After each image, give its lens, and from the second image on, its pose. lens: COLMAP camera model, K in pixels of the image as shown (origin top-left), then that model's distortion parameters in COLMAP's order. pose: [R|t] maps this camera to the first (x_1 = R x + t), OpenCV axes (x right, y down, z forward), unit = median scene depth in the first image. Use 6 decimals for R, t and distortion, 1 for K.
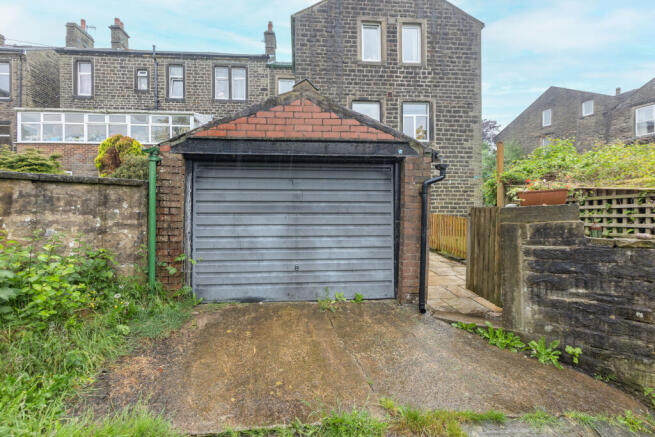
lens RADIAL K [[300.6, 0, 325.7], [0, 300.6, 204.9], [0, 0, 1]] dist [0.000496, -0.000203]
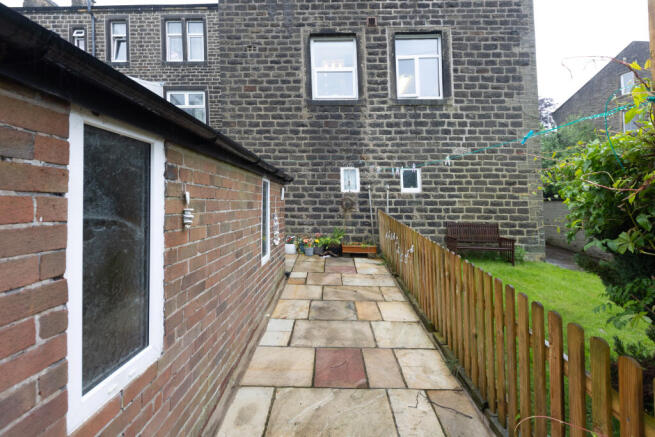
lens RADIAL K [[305.1, 0, 328.0], [0, 305.1, 171.0], [0, 0, 1]] dist [-0.002026, -0.000317]
pose [[0.992677, 0.000882, -0.120792, 0.191251], [-0.009373, 0.997521, -0.069740, -0.024563], [0.120431, 0.070362, 0.990225, 0.384901]]
